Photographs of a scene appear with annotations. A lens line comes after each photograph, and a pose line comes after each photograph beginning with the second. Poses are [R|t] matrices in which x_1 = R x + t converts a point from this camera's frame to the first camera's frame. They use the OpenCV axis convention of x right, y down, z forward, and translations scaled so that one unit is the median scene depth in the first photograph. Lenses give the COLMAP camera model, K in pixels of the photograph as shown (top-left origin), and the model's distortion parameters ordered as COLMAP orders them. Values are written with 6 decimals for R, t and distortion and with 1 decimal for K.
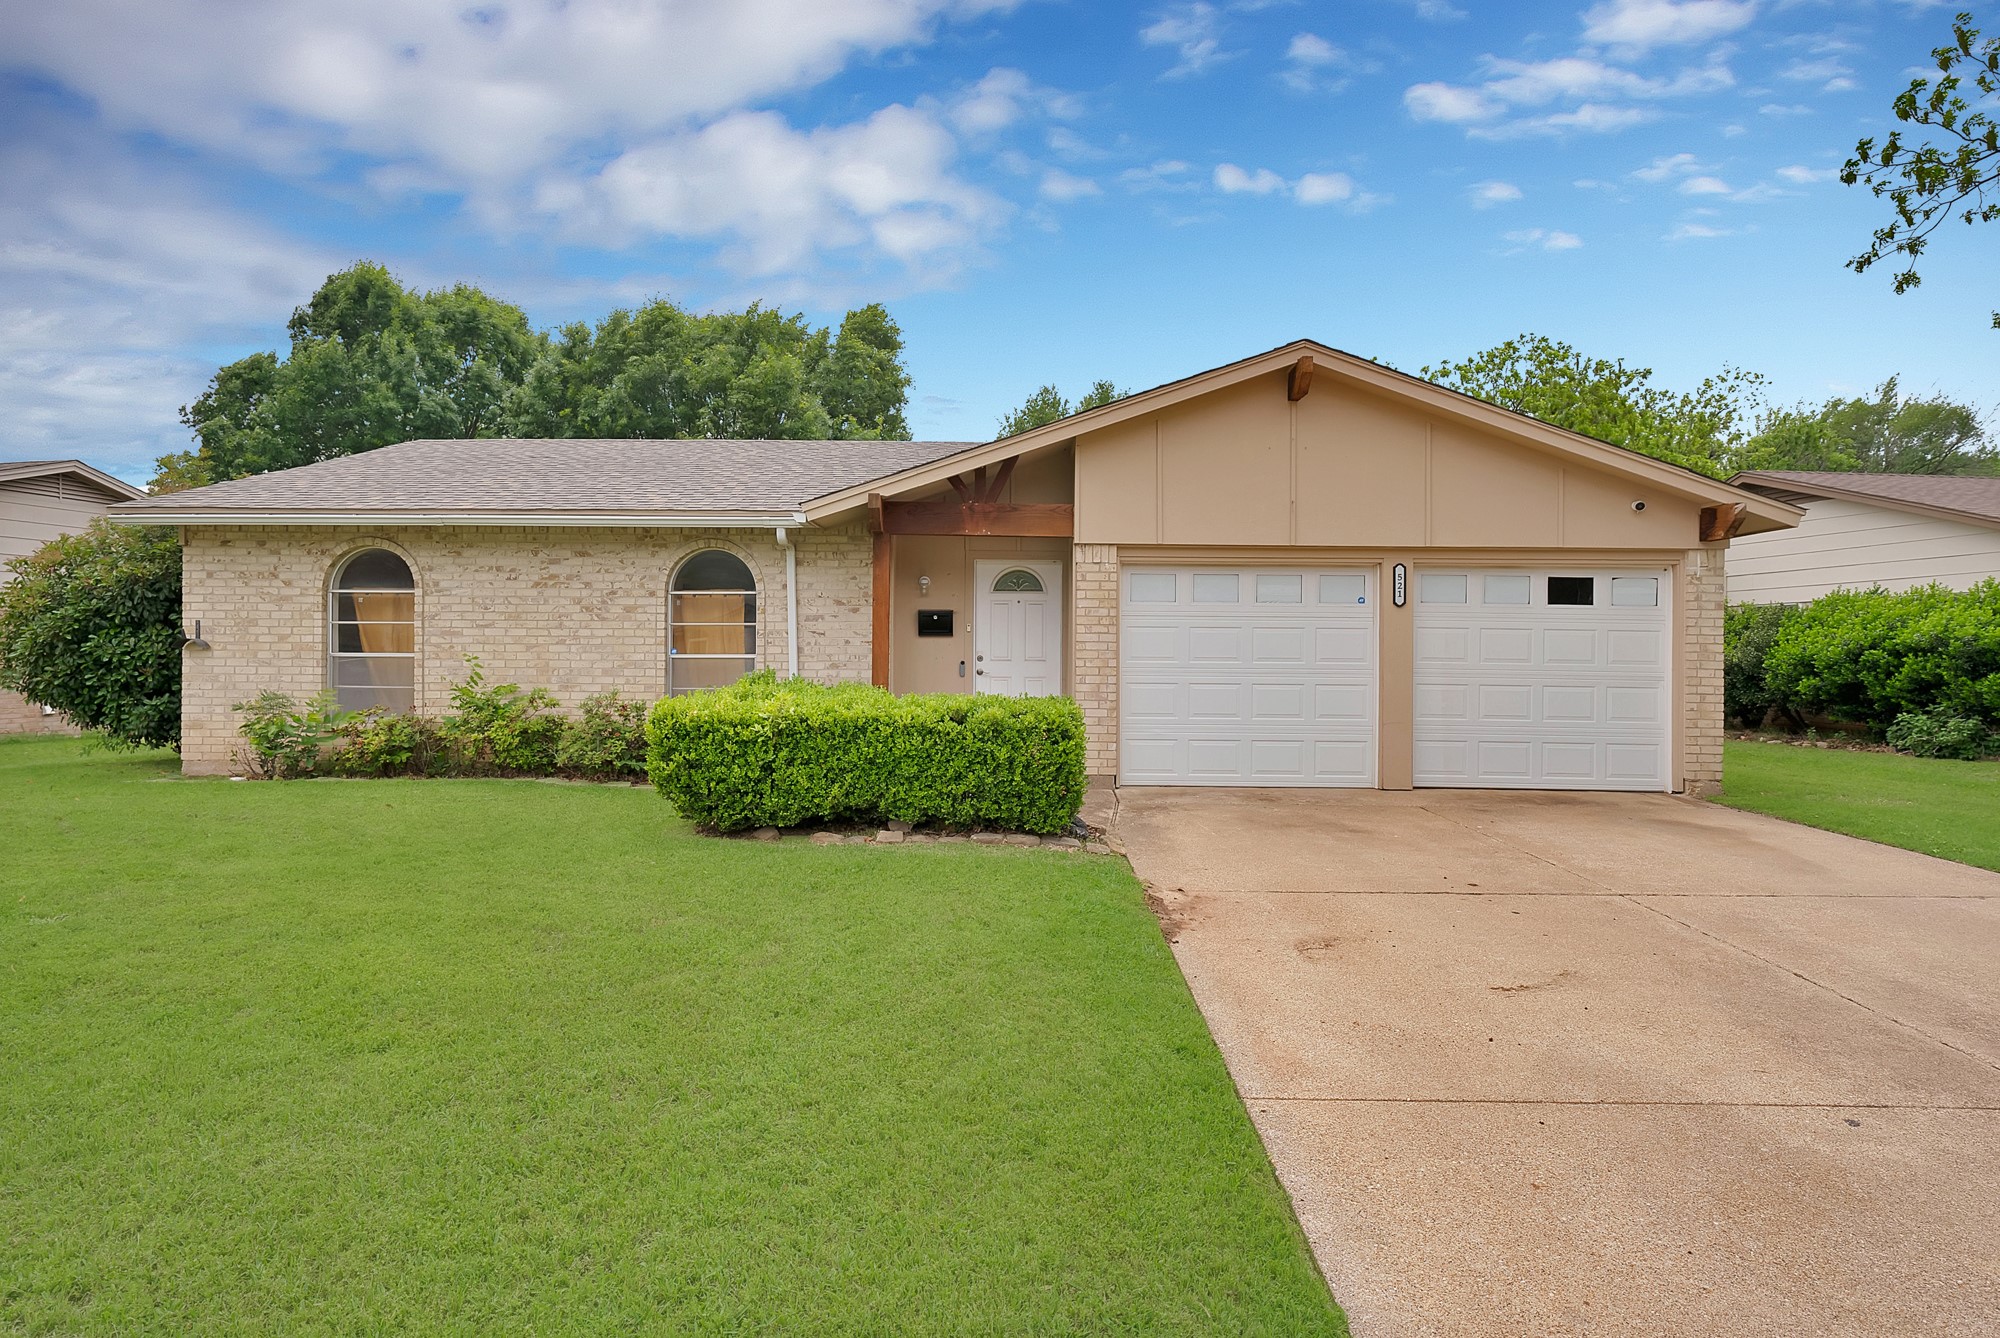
lens RADIAL K [[1042.5, 0, 1000.0], [0, 1042.5, 669.0], [0, 0, 1]] dist [0.002006, 0.000545]
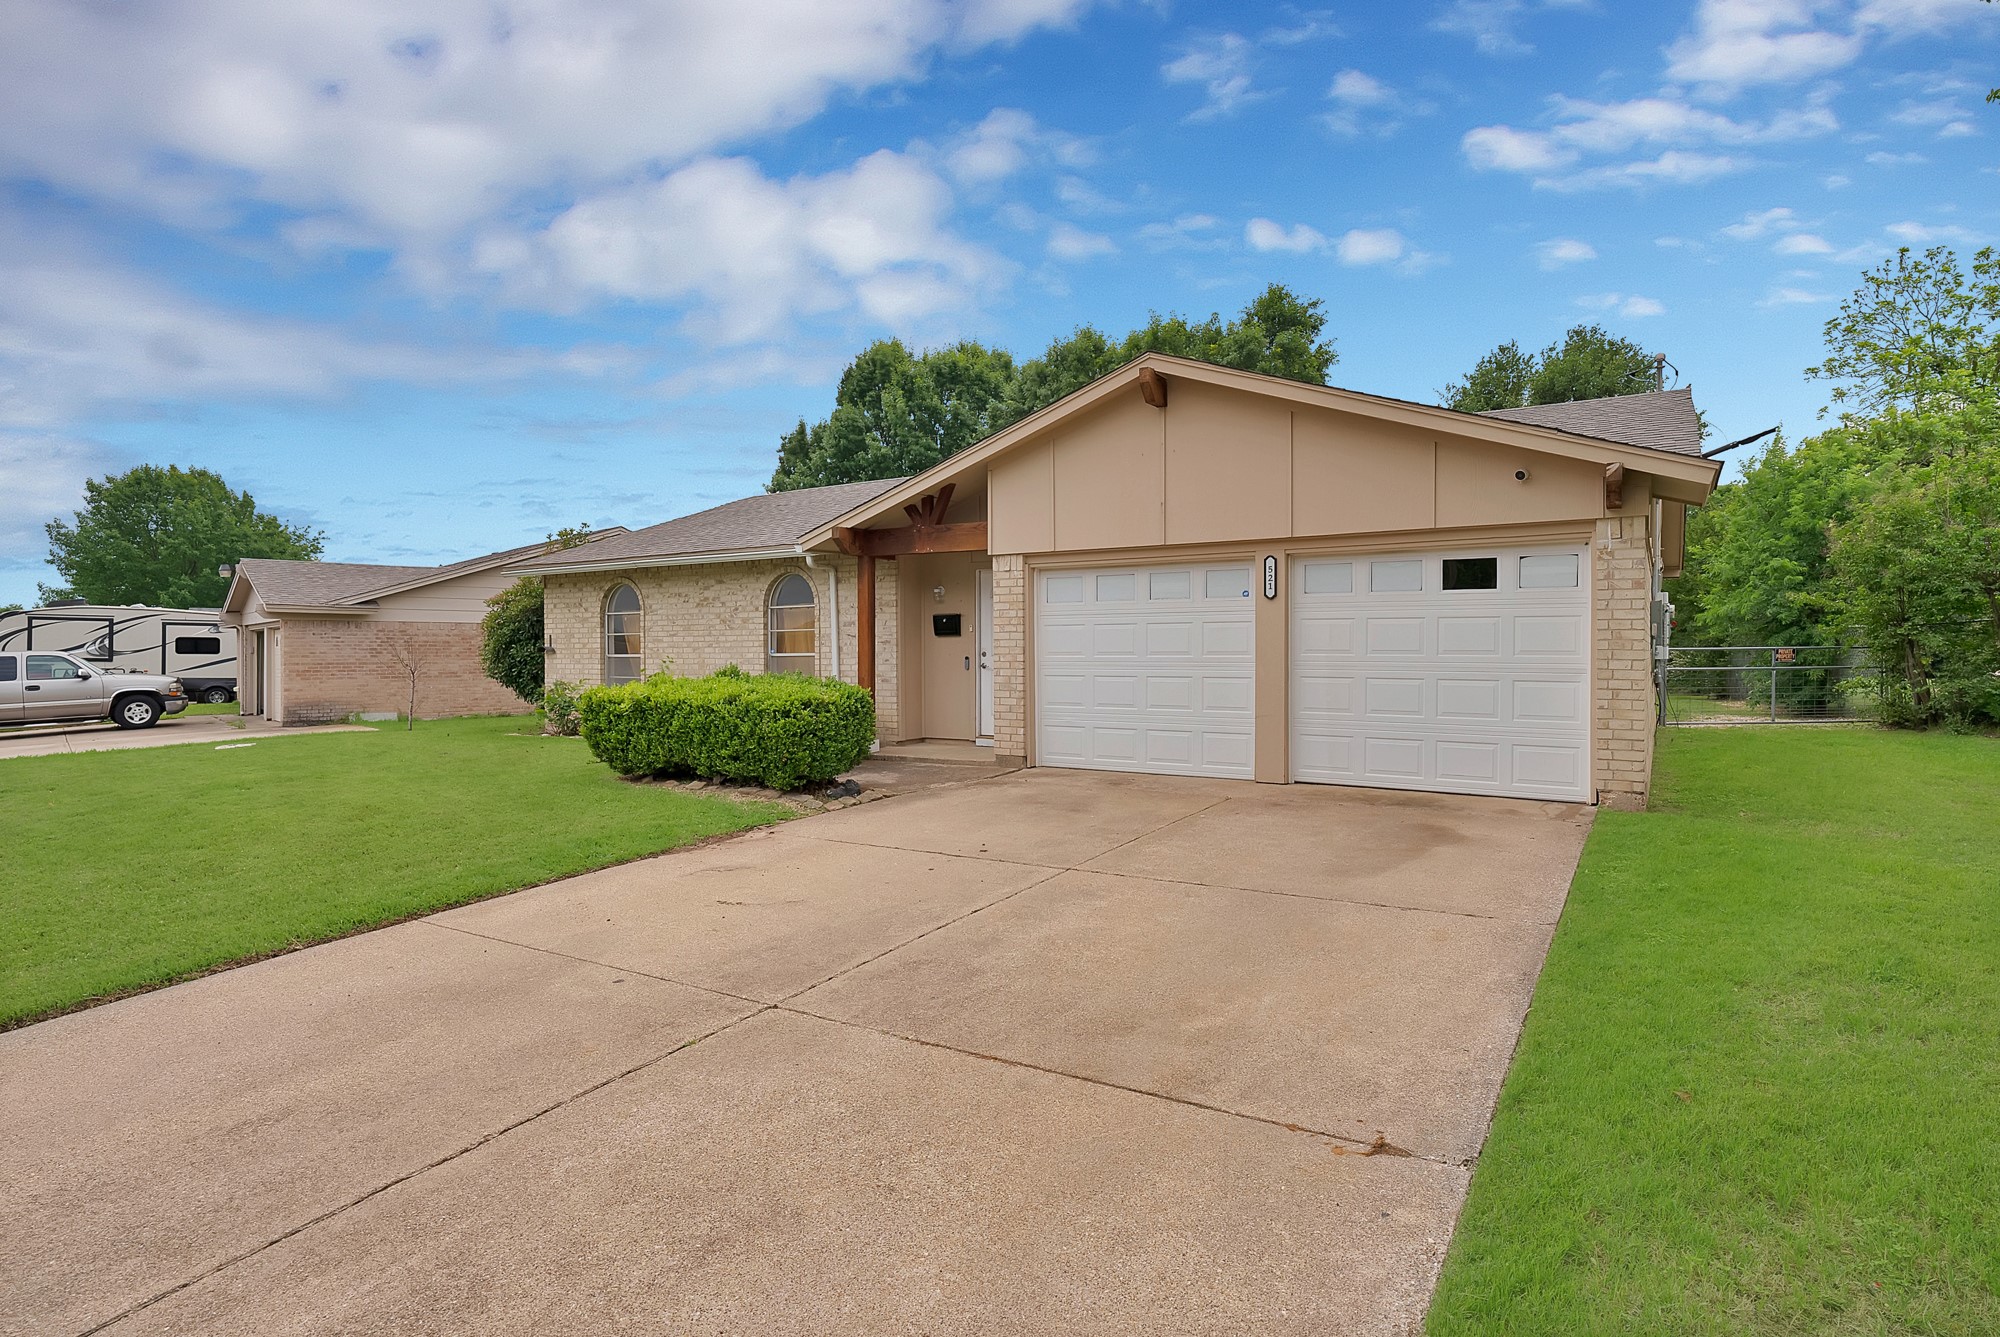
lens RADIAL K [[1042.5, 0, 1000.0], [0, 1042.5, 668.5], [0, 0, 1]] dist [0.002006, 0.000545]
pose [[0.848618, -0.002194, -0.529001, 0.649722], [0.007040, 0.999950, 0.007147, -0.002200], [0.528959, -0.009789, 0.848591, 0.017588]]
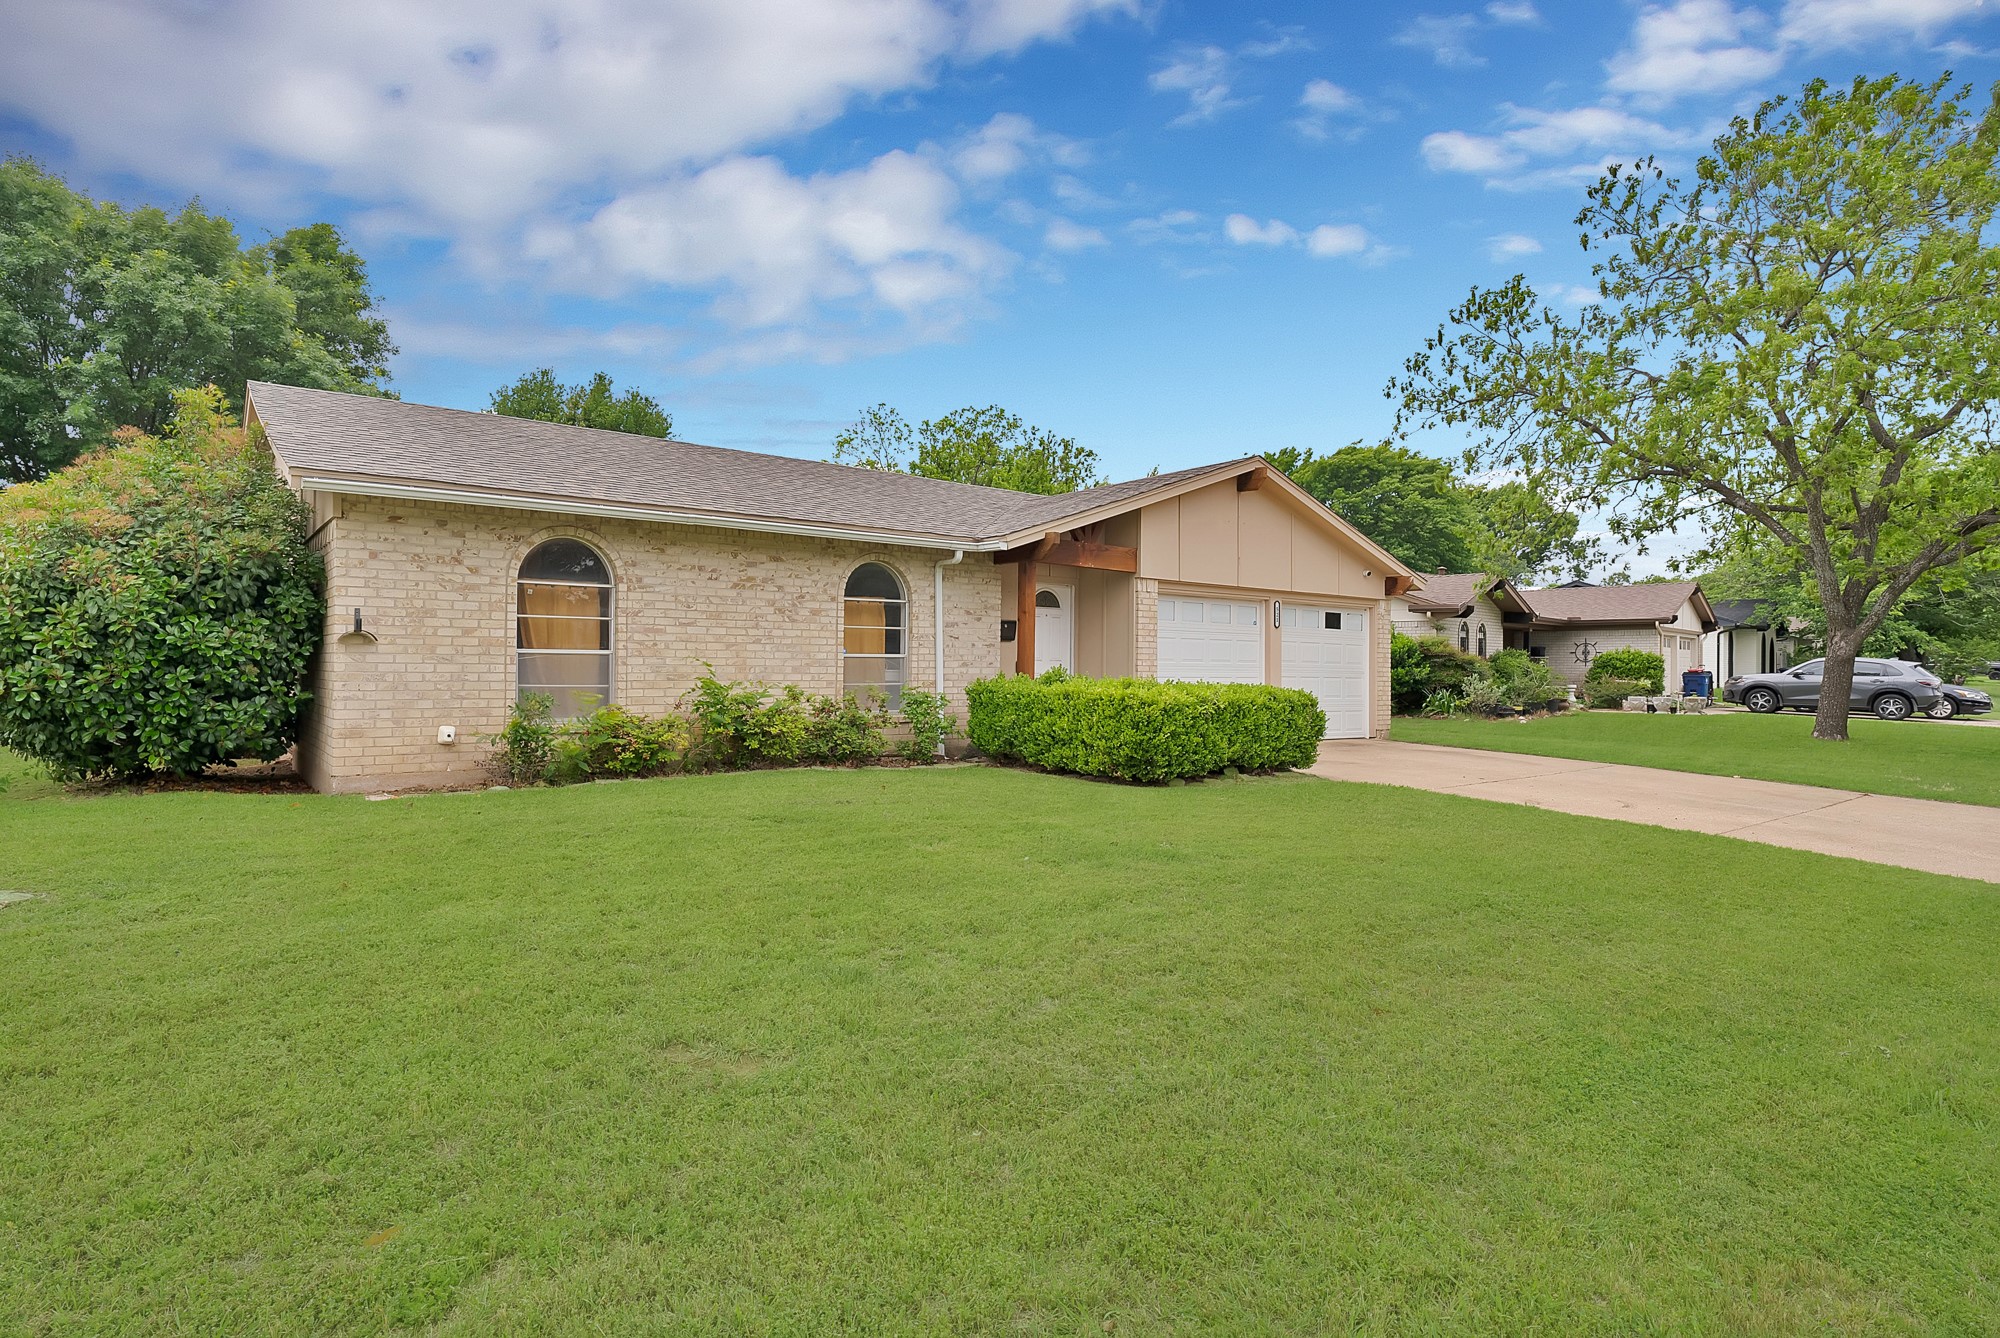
lens RADIAL K [[1042.5, 0, 1000.0], [0, 1042.5, 669.0], [0, 0, 1]] dist [0.002006, 0.000545]
pose [[0.777478, -0.000961, 0.628910, -0.894020], [0.000637, 1.000000, 0.000740, 0.001637], [-0.628910, -0.000174, 0.777478, 0.024980]]
